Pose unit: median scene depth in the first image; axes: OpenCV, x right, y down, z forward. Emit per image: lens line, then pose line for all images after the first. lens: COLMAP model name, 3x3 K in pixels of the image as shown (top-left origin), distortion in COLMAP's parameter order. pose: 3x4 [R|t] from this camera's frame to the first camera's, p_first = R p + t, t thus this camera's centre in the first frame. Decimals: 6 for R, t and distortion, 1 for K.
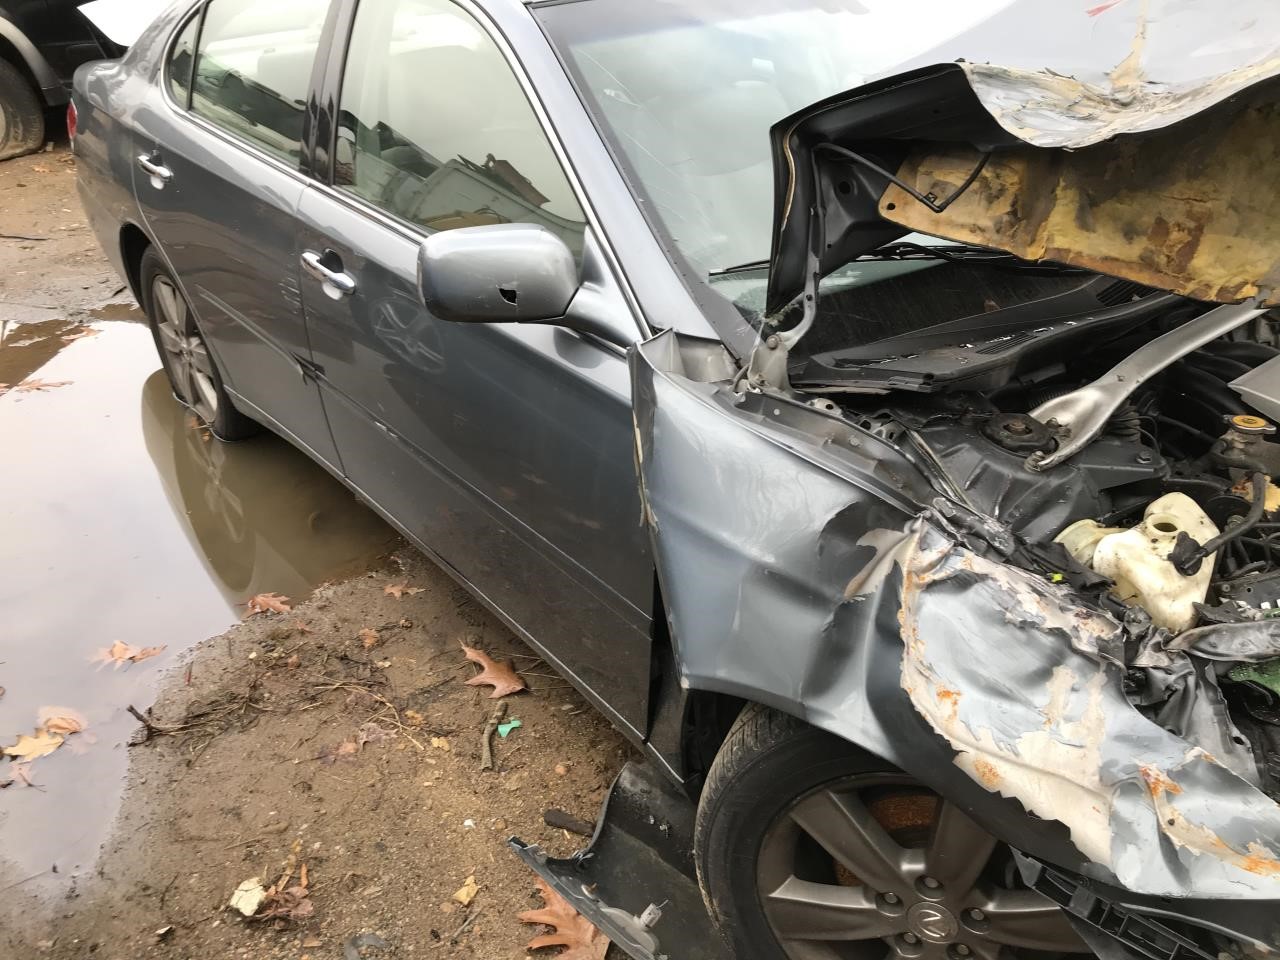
lens RADIAL K [[1042.6, 0, 641.7], [0, 1042.6, 476.8], [0, 0, 1]] dist [0.006680, 0.014078]
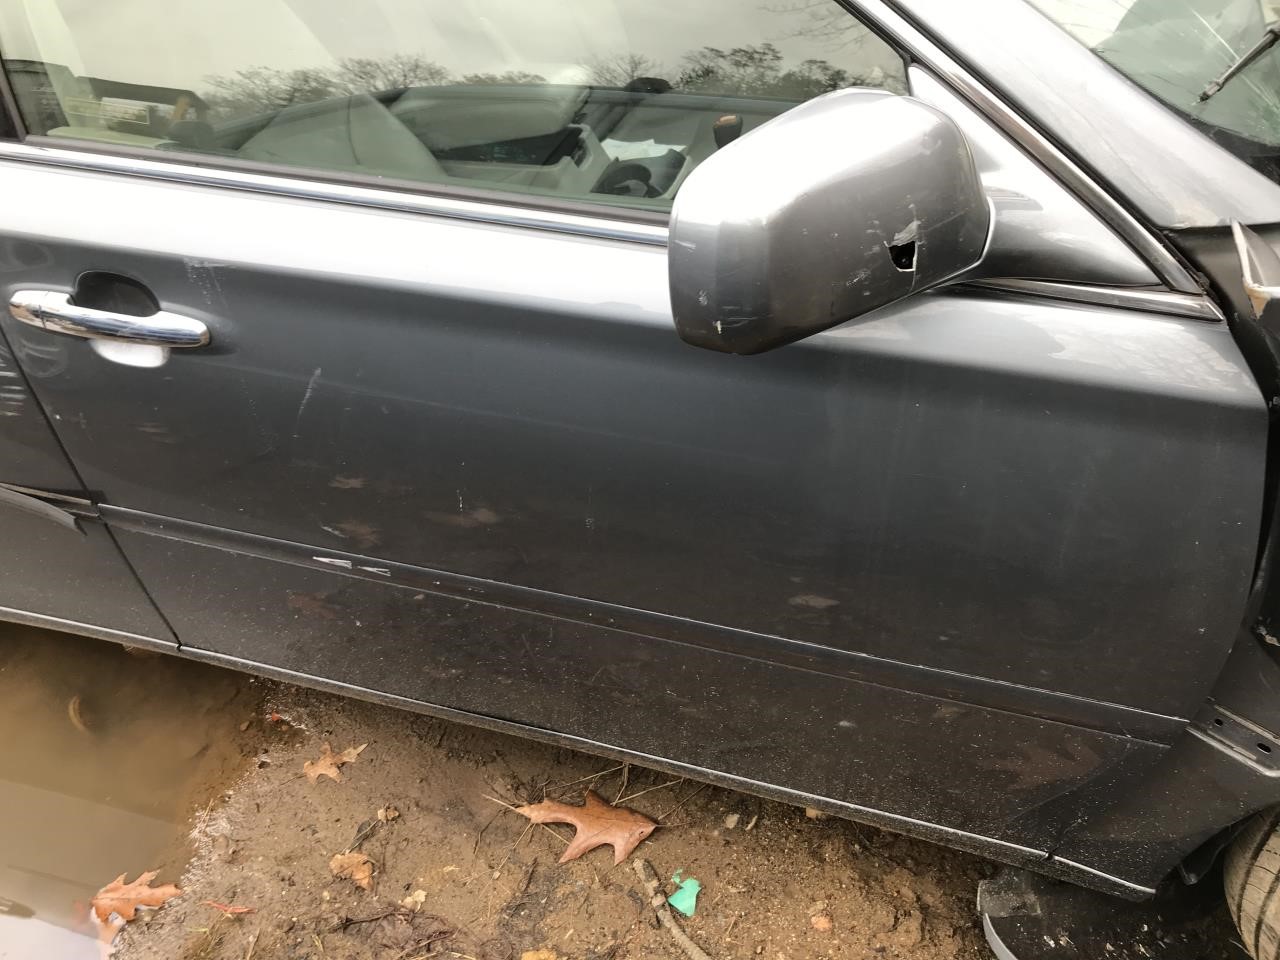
lens RADIAL K [[1042.6, 0, 639.8], [0, 1042.6, 485.1], [0, 0, 1]] dist [0.006680, 0.014078]
pose [[0.837596, -0.382119, 0.390406, -0.289442], [0.314371, 0.921616, 0.227587, -0.145581], [-0.446770, -0.067893, 0.892069, 0.419161]]
